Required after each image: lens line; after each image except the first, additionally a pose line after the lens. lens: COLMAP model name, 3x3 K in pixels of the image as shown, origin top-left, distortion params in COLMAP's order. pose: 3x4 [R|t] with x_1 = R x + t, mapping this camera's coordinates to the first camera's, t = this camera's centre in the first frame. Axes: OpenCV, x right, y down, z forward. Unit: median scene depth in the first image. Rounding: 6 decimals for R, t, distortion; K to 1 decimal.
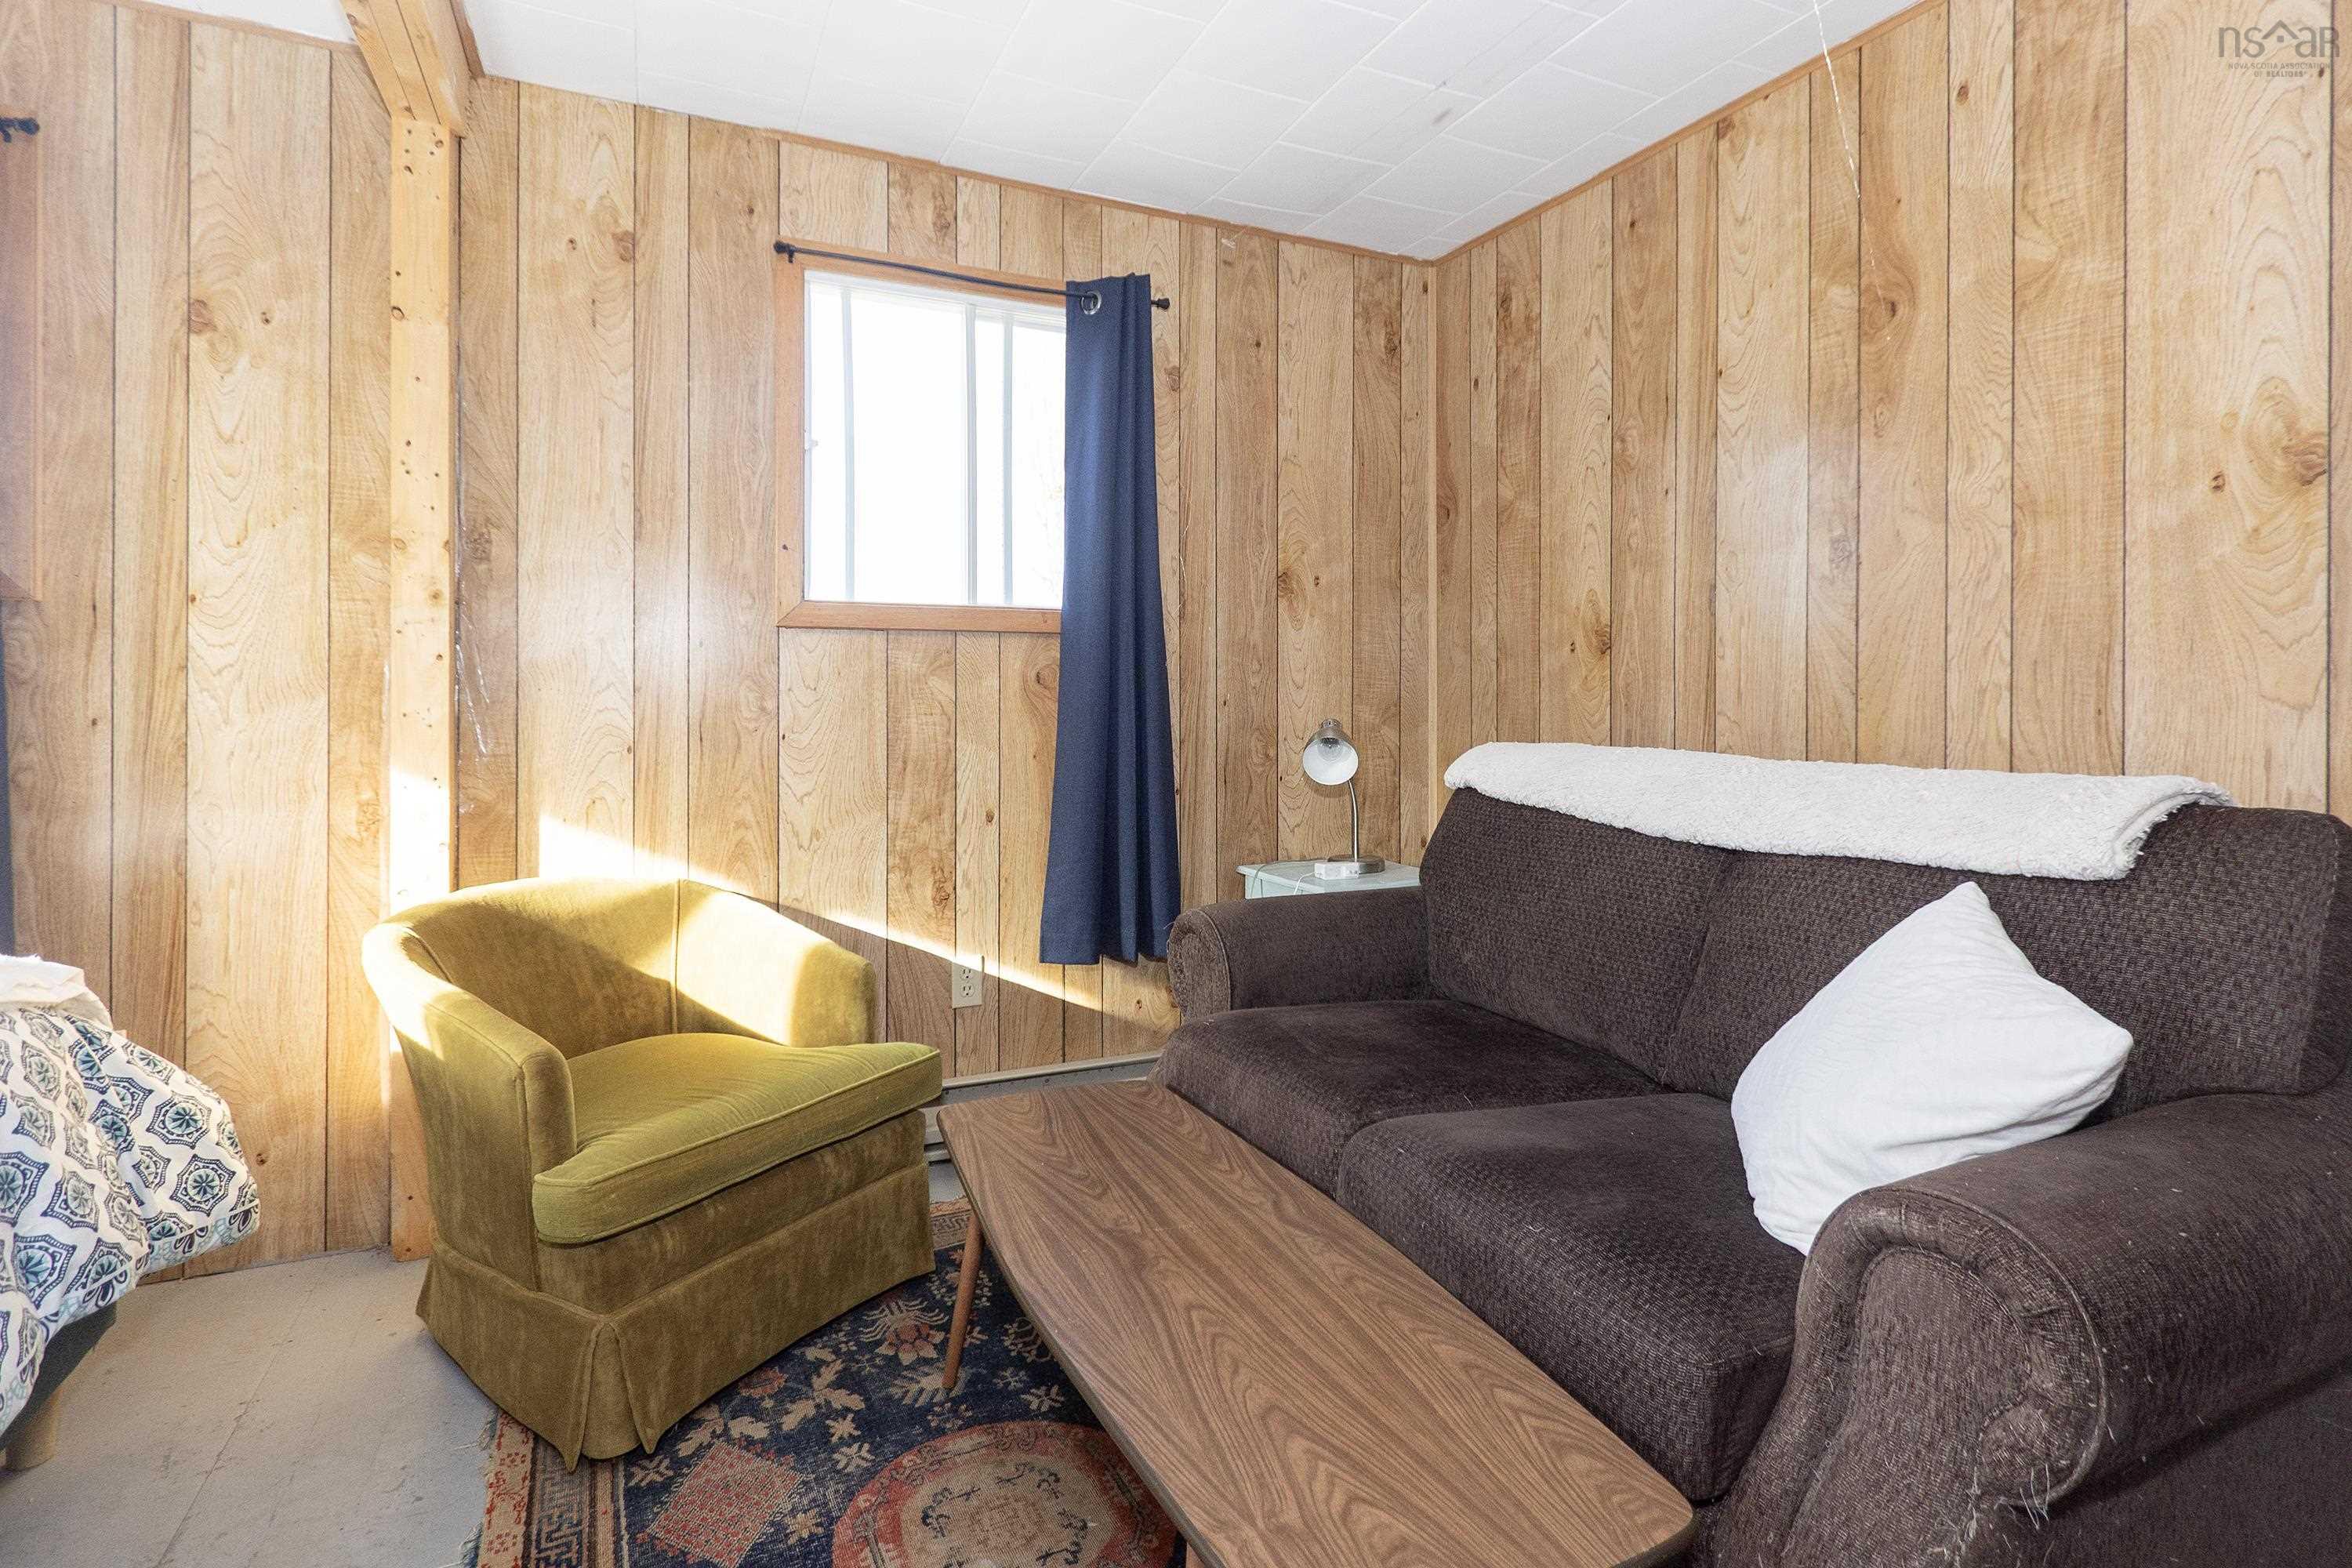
lens RADIAL K [[1095.6, 0, 1153.7], [0, 1095.6, 706.5], [0, 0, 1]] dist [-0.001477, -0.000545]
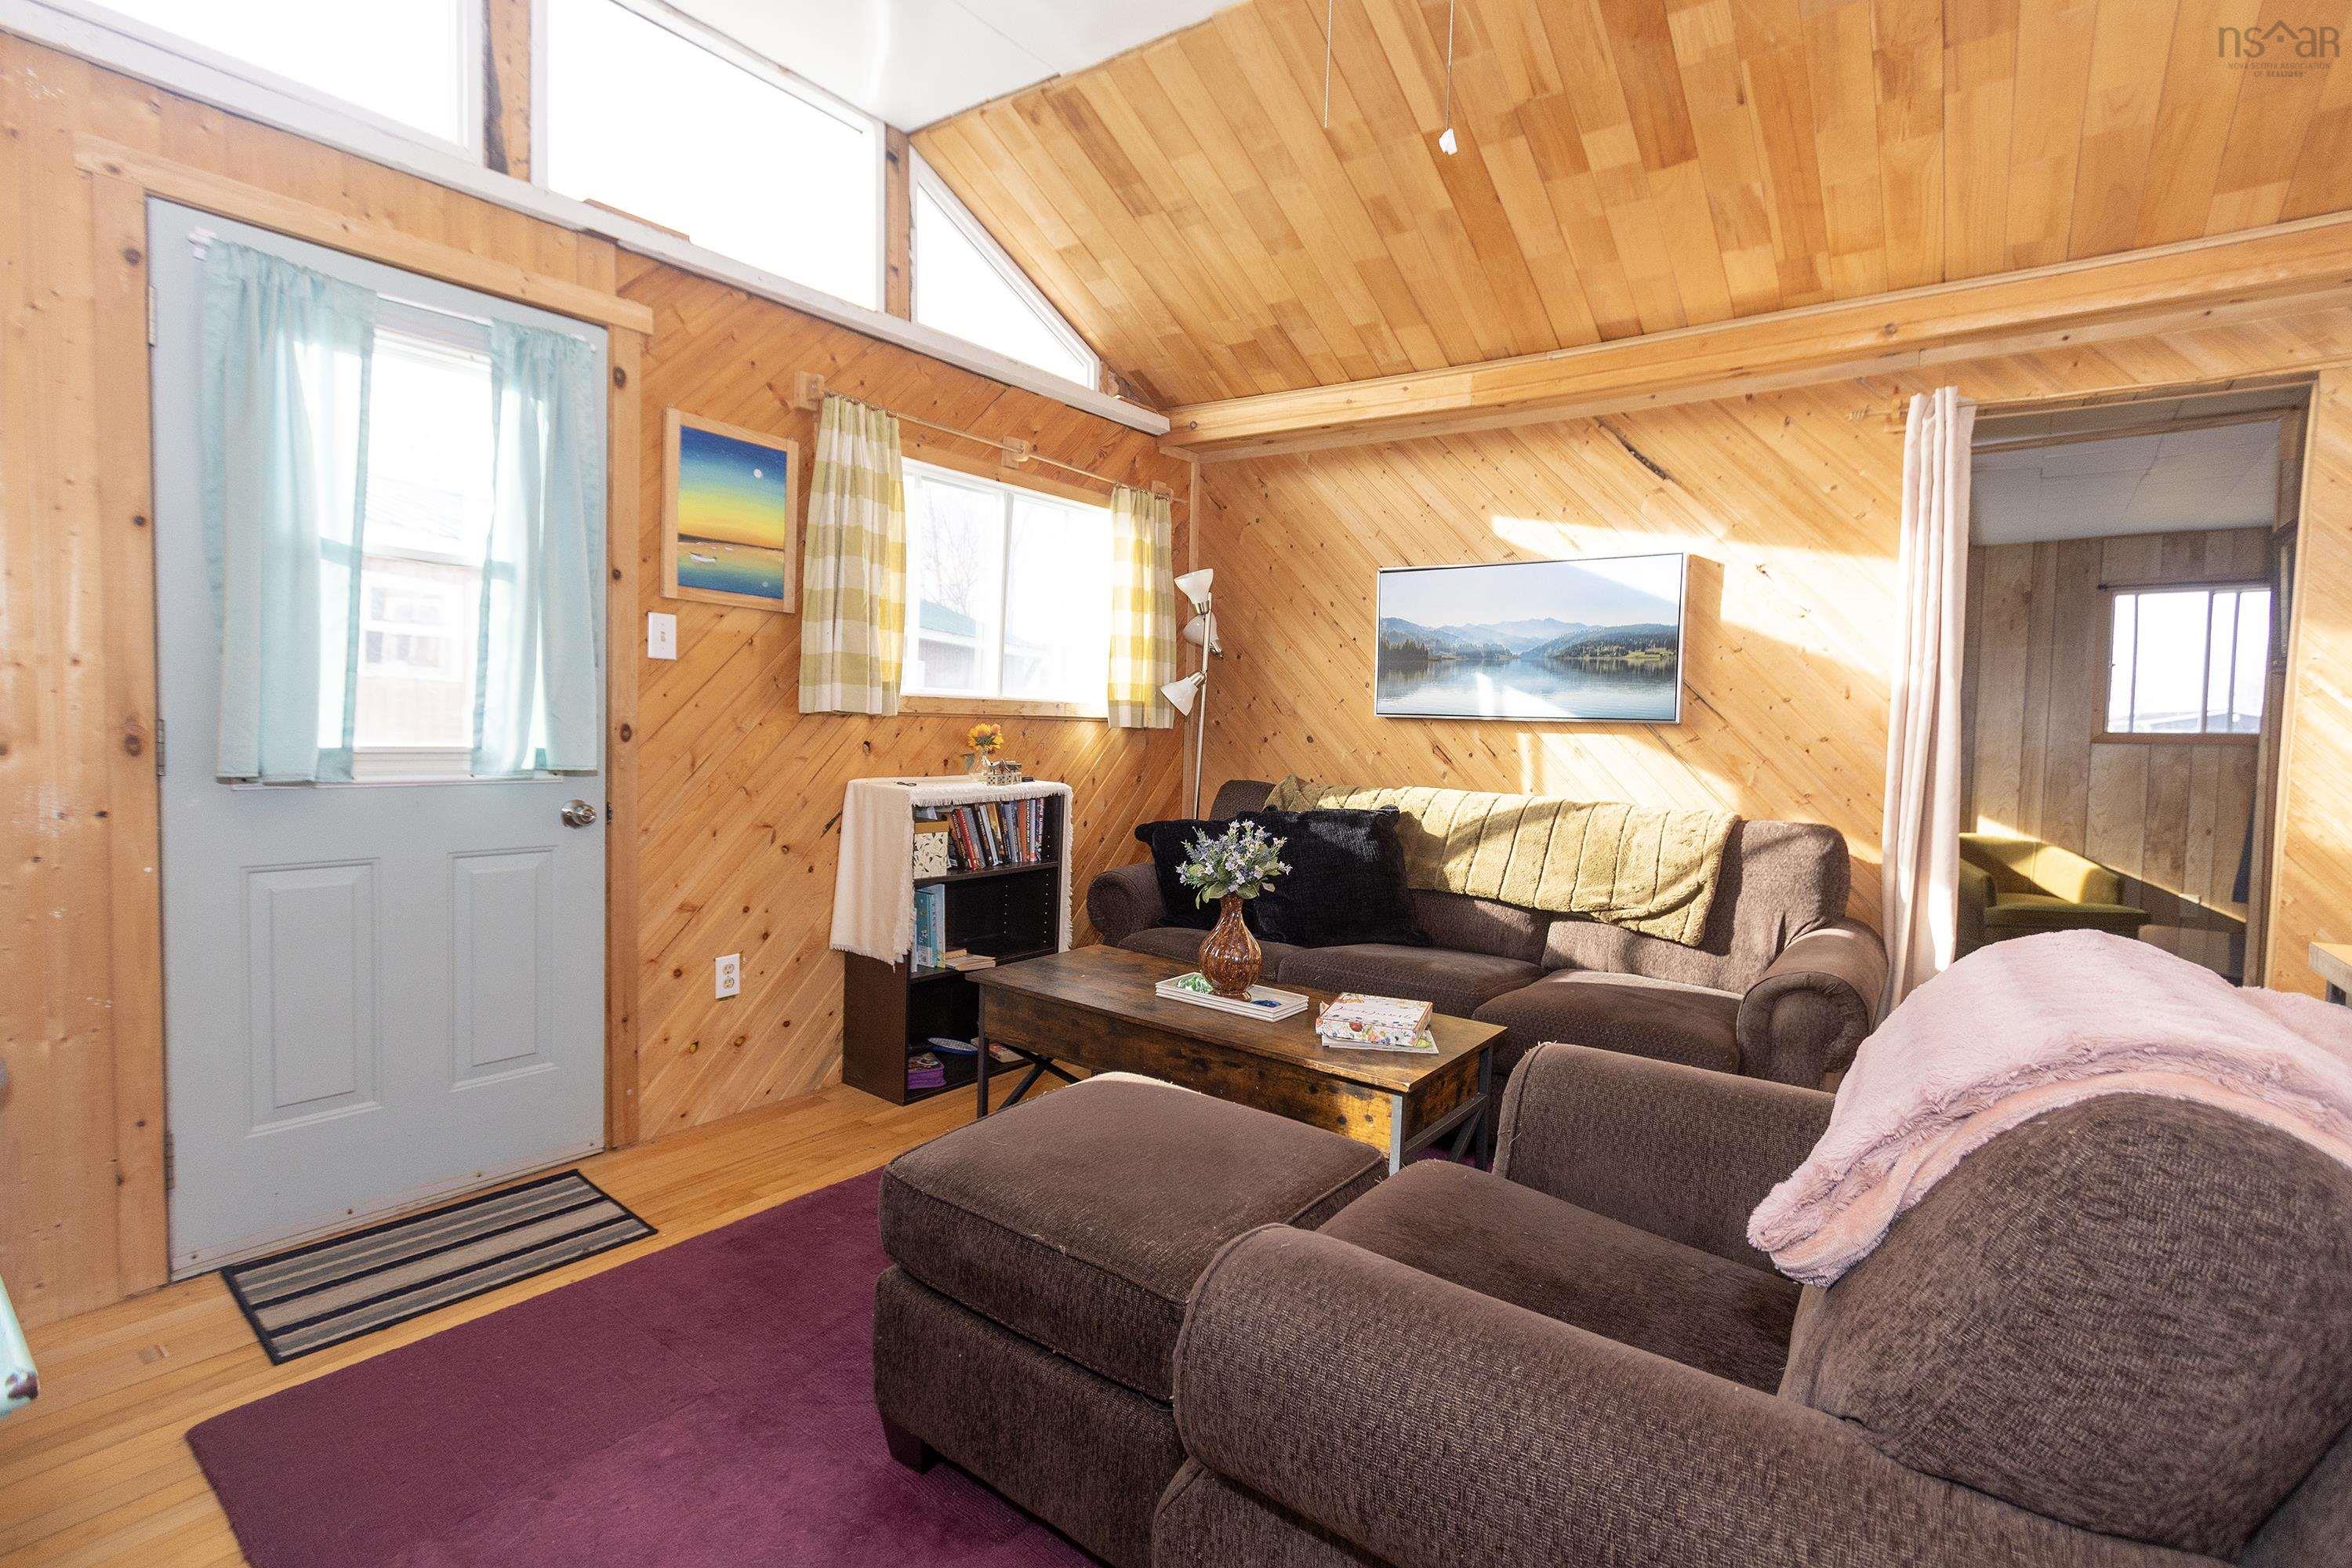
lens RADIAL K [[1095.6, 0, 1172.8], [0, 1095.6, 784.8], [0, 0, 1]] dist [-0.001477, -0.000545]
pose [[0.467314, 0.050302, -0.882659, 0.813029], [-0.025712, 0.998731, 0.043304, -0.031822], [0.883717, 0.002459, 0.468015, -1.843411]]
